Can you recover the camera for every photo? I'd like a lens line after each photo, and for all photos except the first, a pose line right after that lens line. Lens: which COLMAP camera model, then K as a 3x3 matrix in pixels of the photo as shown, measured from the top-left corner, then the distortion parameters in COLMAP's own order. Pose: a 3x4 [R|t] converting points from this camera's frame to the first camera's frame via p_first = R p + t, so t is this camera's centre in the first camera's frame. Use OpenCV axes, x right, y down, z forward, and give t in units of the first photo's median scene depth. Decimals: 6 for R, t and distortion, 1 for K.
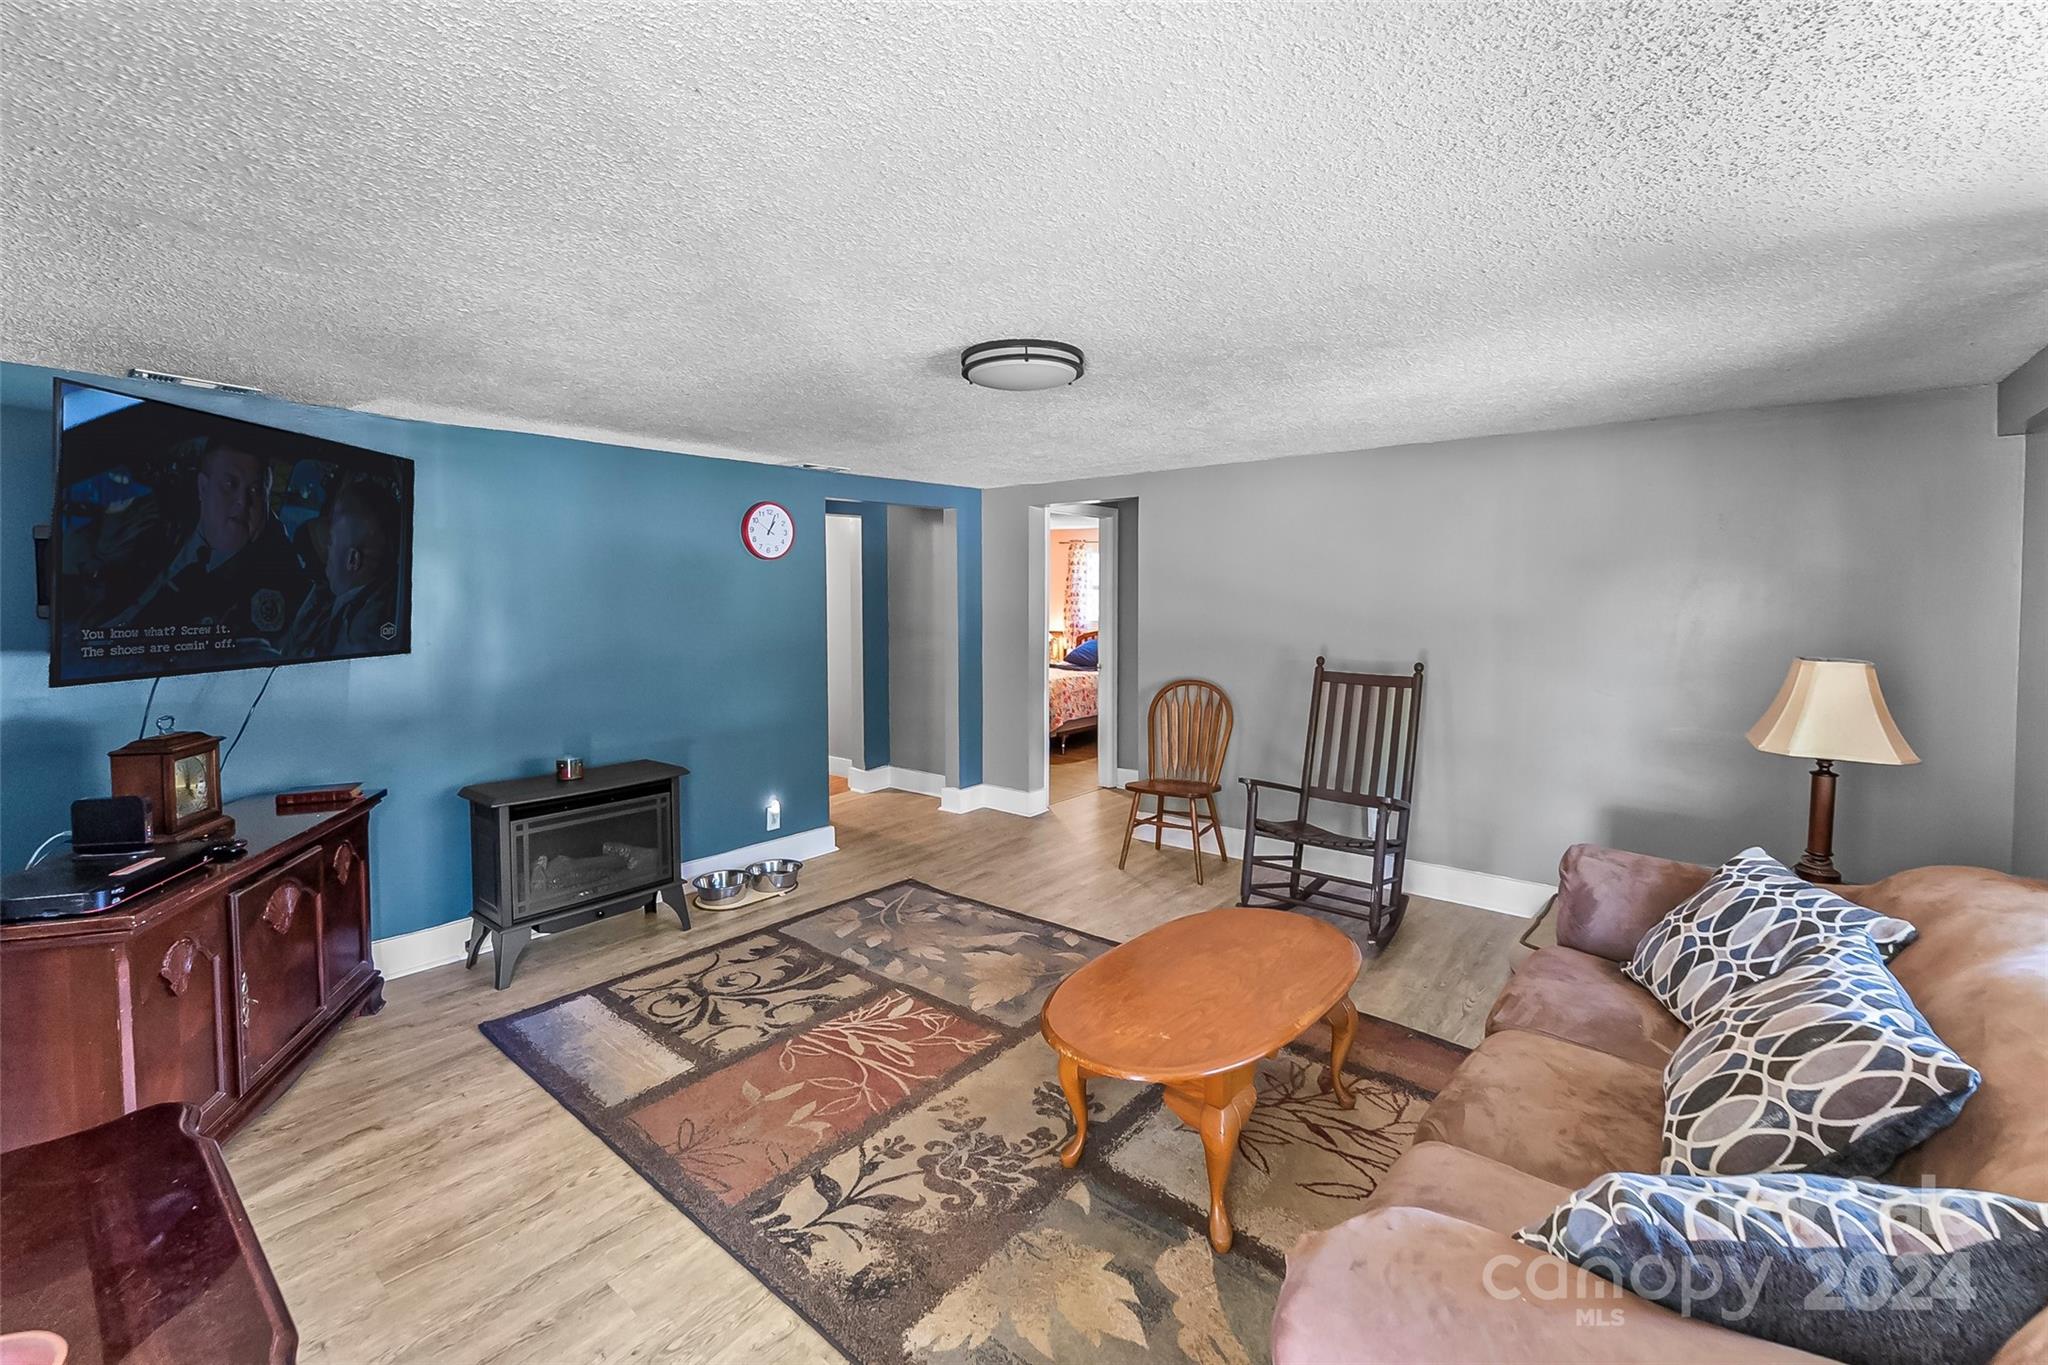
lens RADIAL K [[866.9, 0, 1027.6], [0, 866.9, 651.1], [0, 0, 1]] dist [-0.000431, 0.000006]
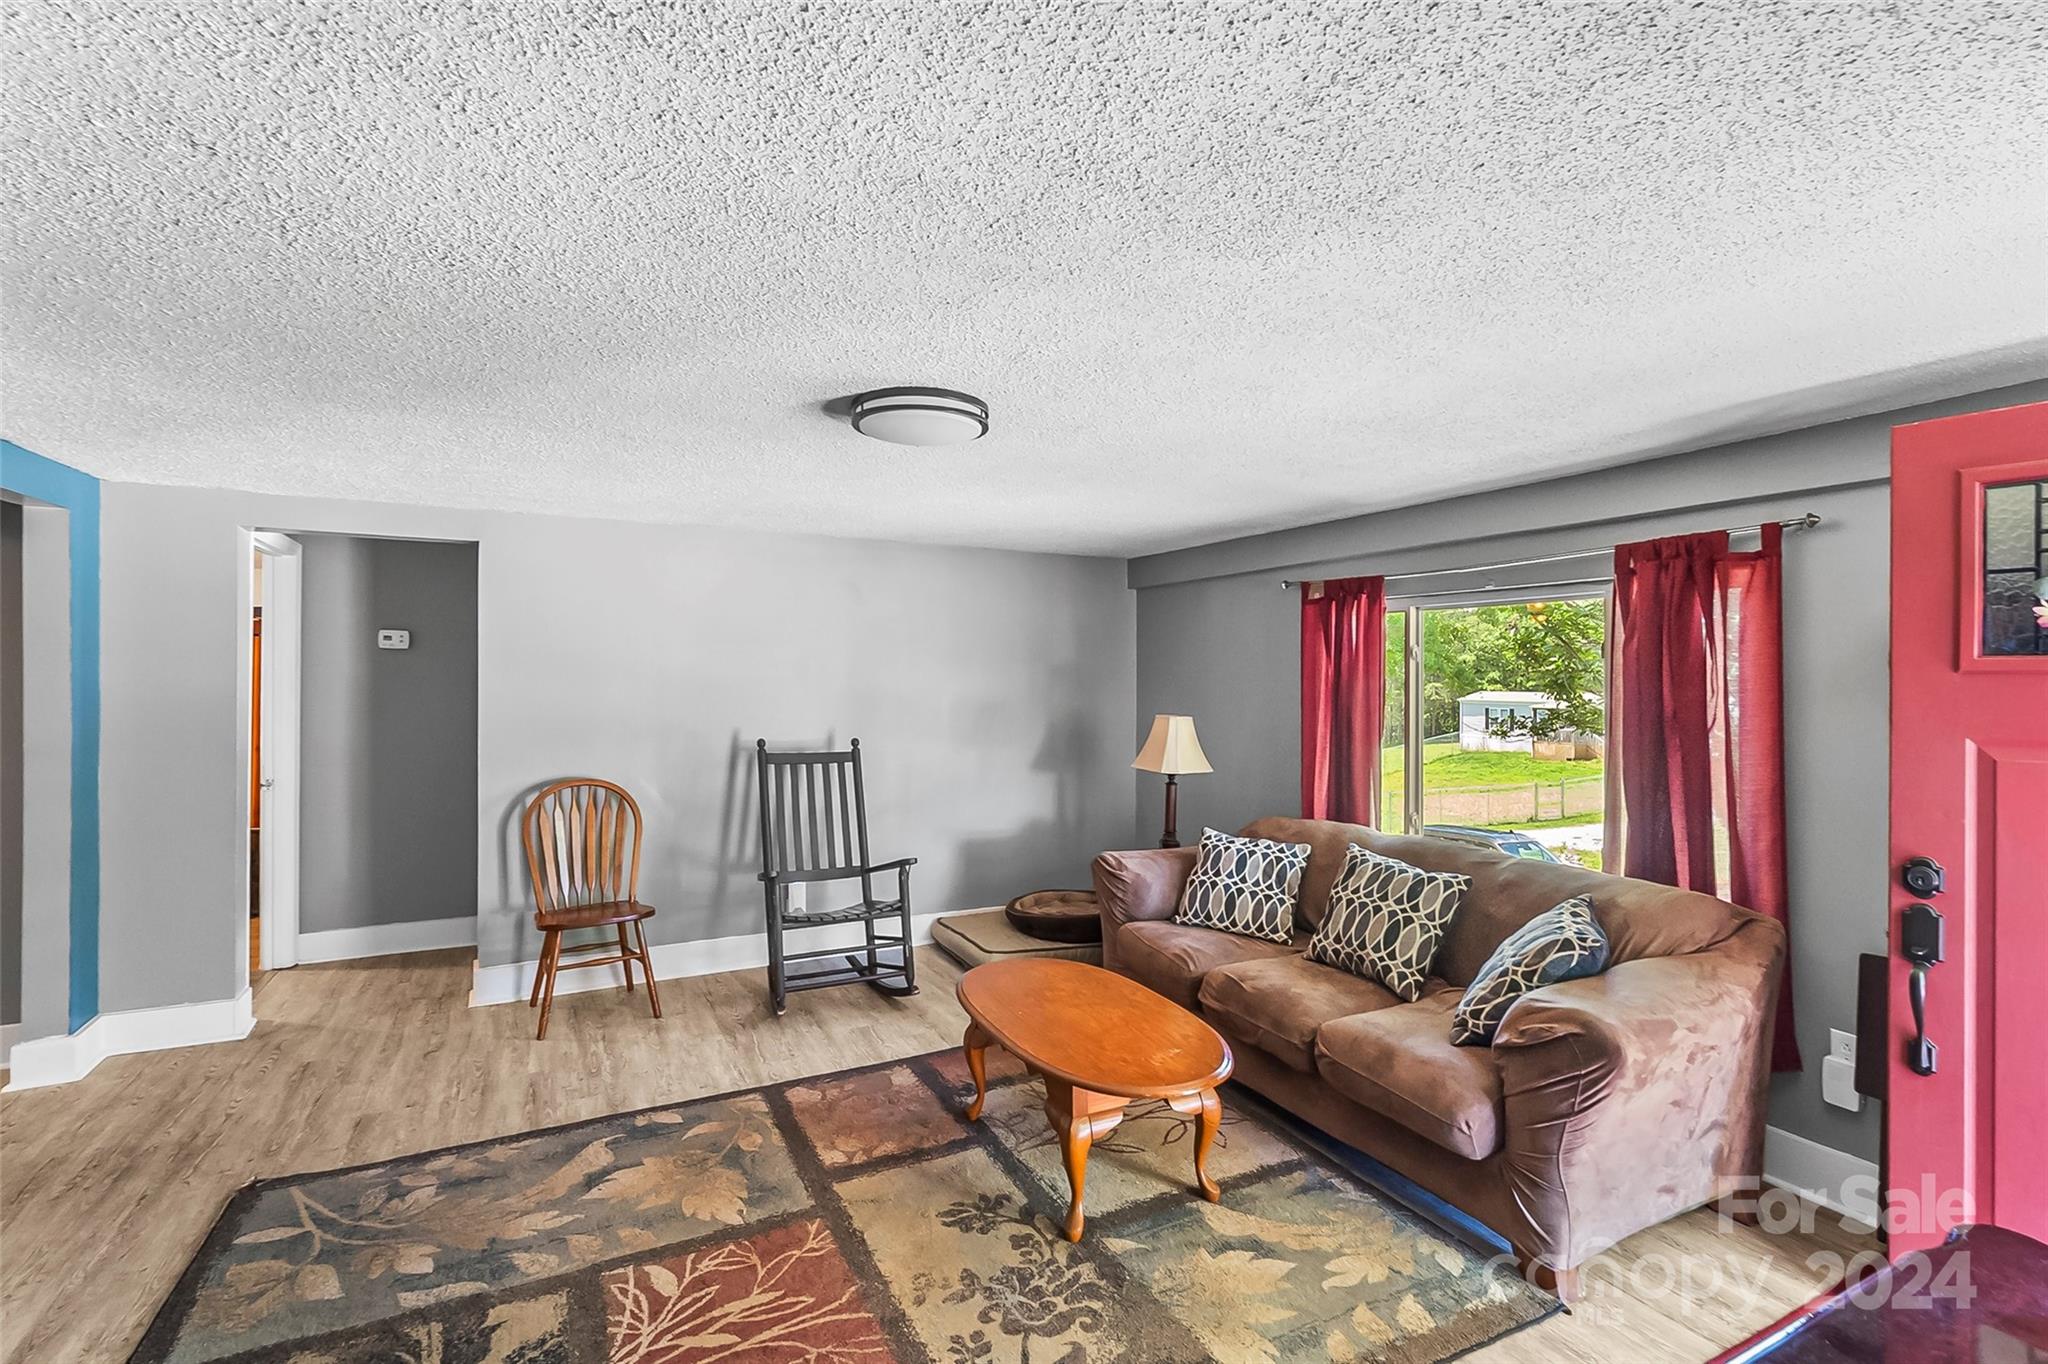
lens RADIAL K [[929.9, 0, 1024.5], [0, 929.9, 677.6], [0, 0, 1]] dist [0.000258, -0.000019]
pose [[0.406020, 0.000029, 0.913864, -0.843113], [0.053901, 0.998258, -0.023979, -0.036856], [-0.912273, 0.058994, 0.405312, 0.494848]]
